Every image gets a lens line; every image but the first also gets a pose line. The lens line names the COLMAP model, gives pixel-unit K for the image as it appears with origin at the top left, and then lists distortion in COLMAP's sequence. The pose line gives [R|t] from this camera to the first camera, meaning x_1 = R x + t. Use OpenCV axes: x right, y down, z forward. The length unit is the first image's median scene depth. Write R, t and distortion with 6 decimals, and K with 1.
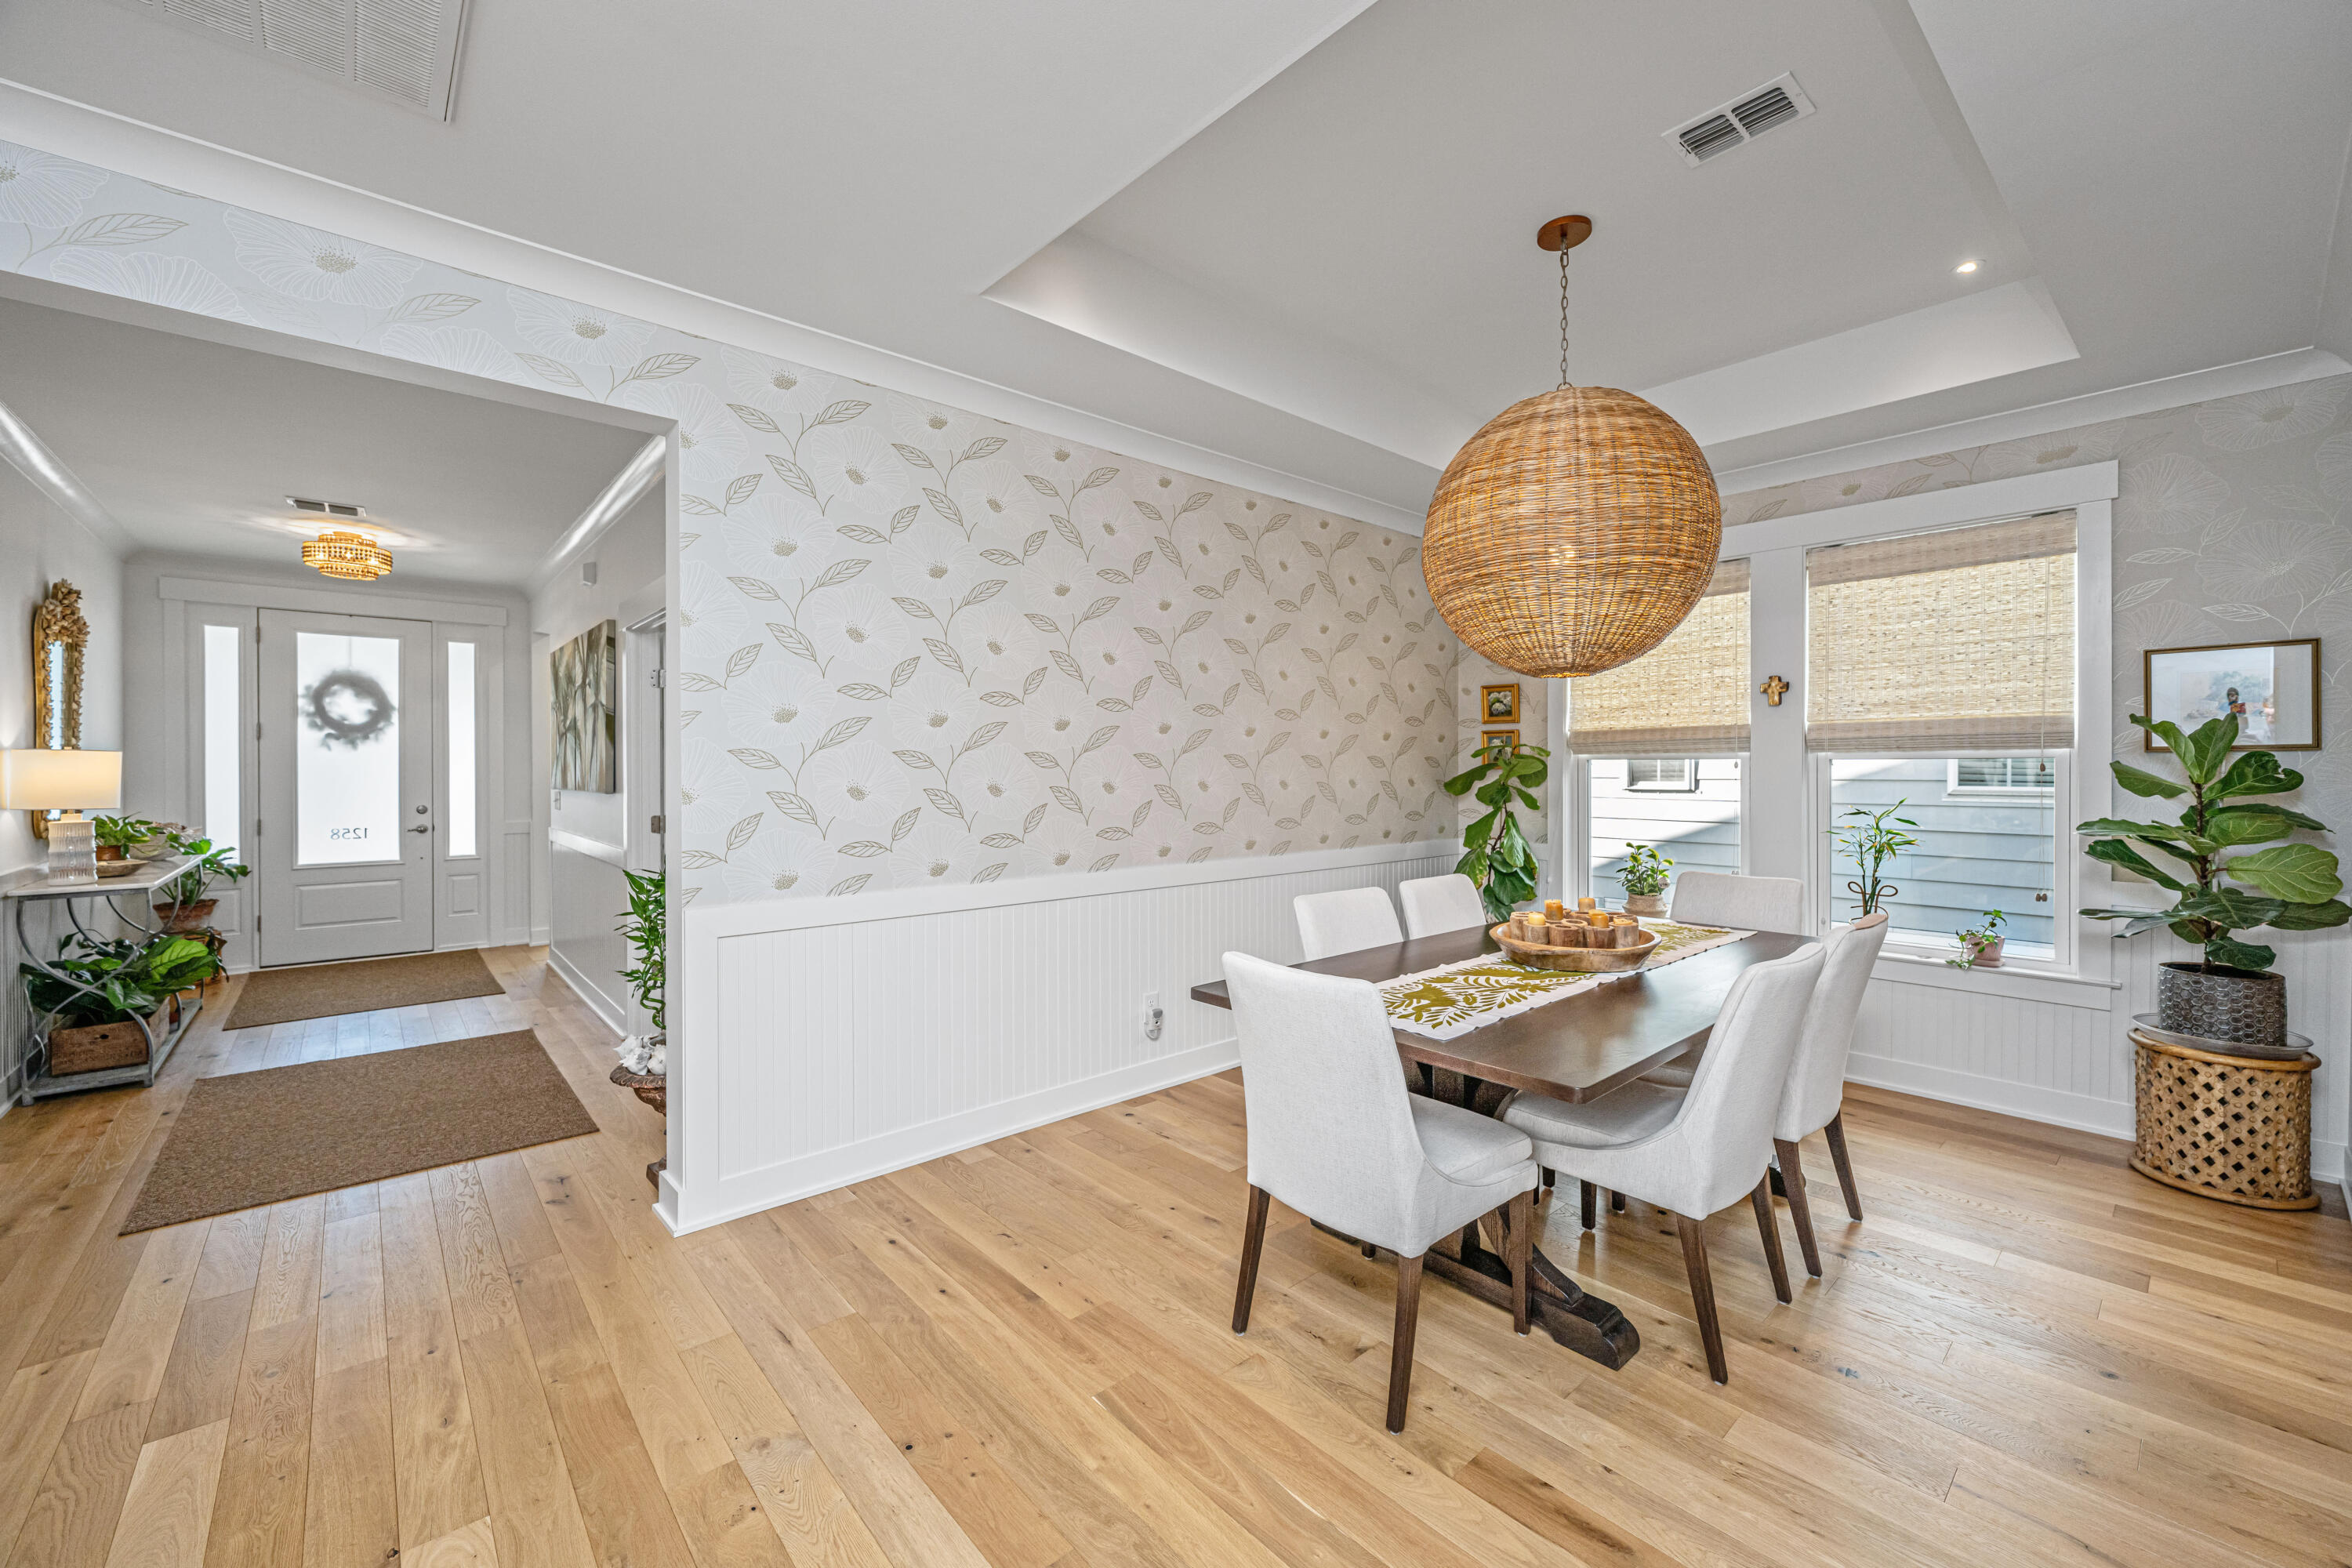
lens RADIAL K [[927.4, 0, 1183.1], [0, 927.4, 770.8], [0, 0, 1]] dist [-0.000956, -0.000068]
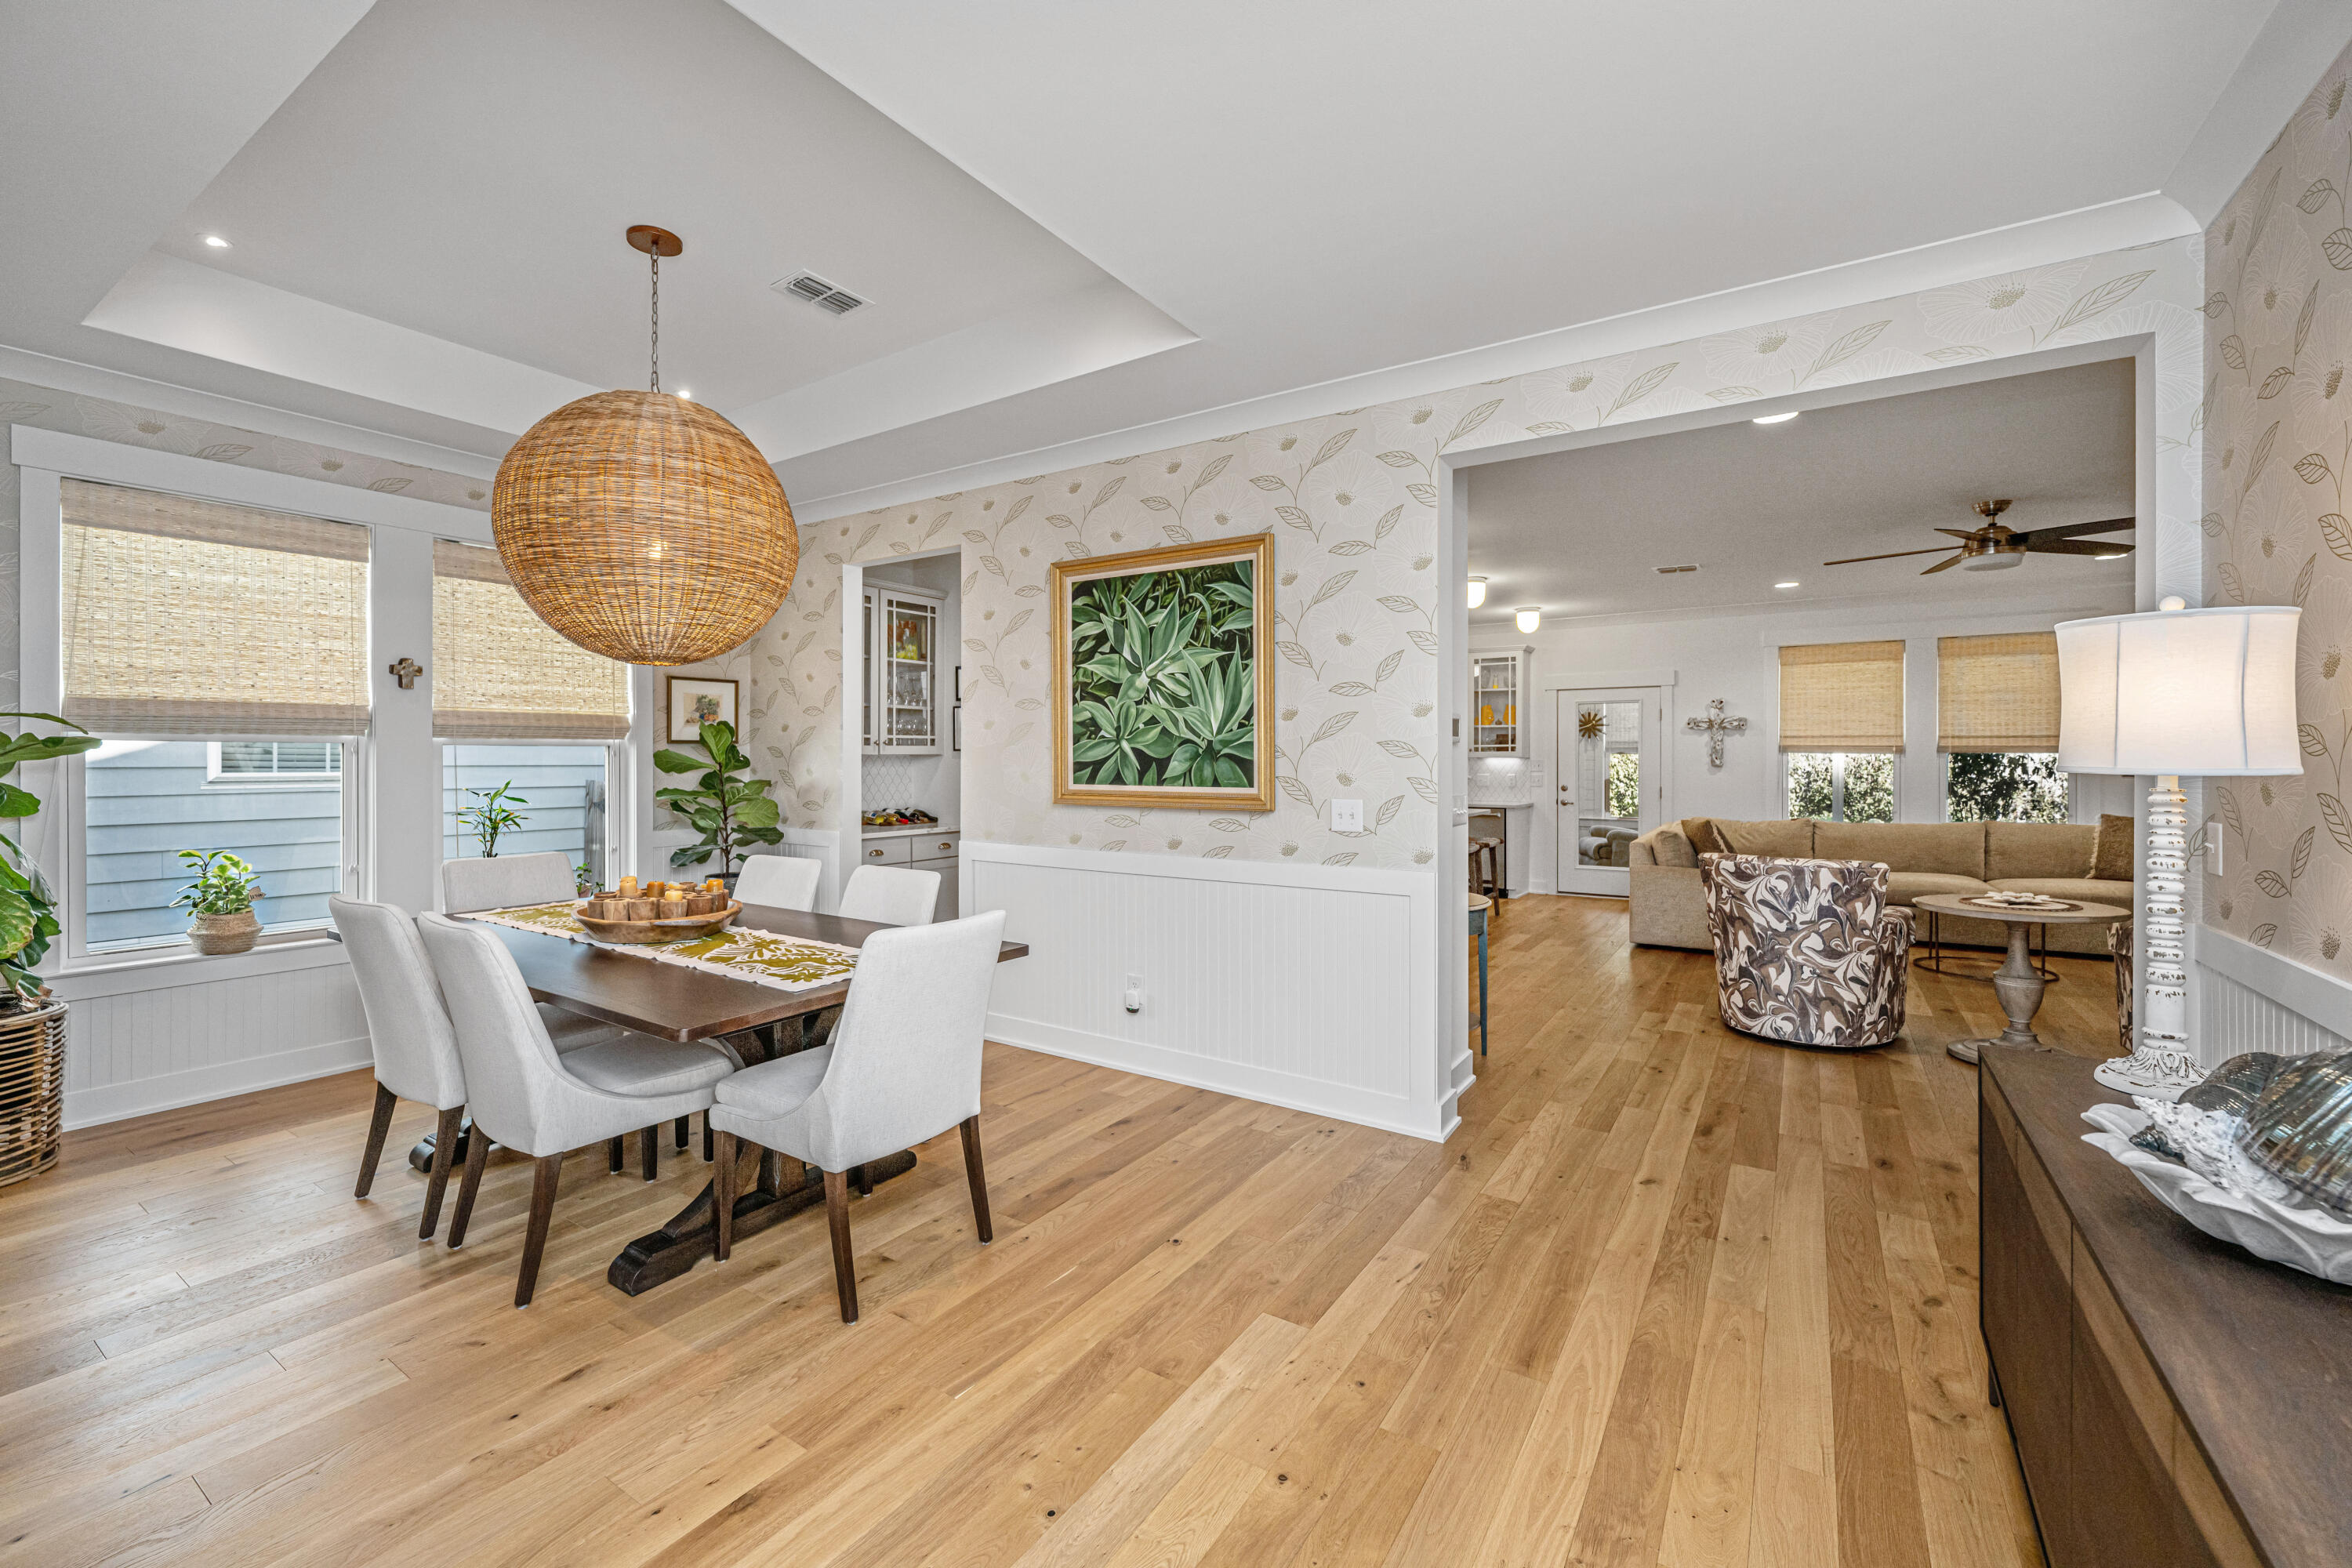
lens RADIAL K [[962.4, 0, 1122.8], [0, 962.4, 759.6], [0, 0, 1]] dist [0.000785, -0.000061]
pose [[-0.222012, -0.001219, 0.975043, -0.535973], [0.000888, 0.999999, 0.001452, 0.003644], [-0.975044, 0.001188, -0.222010, 0.506180]]
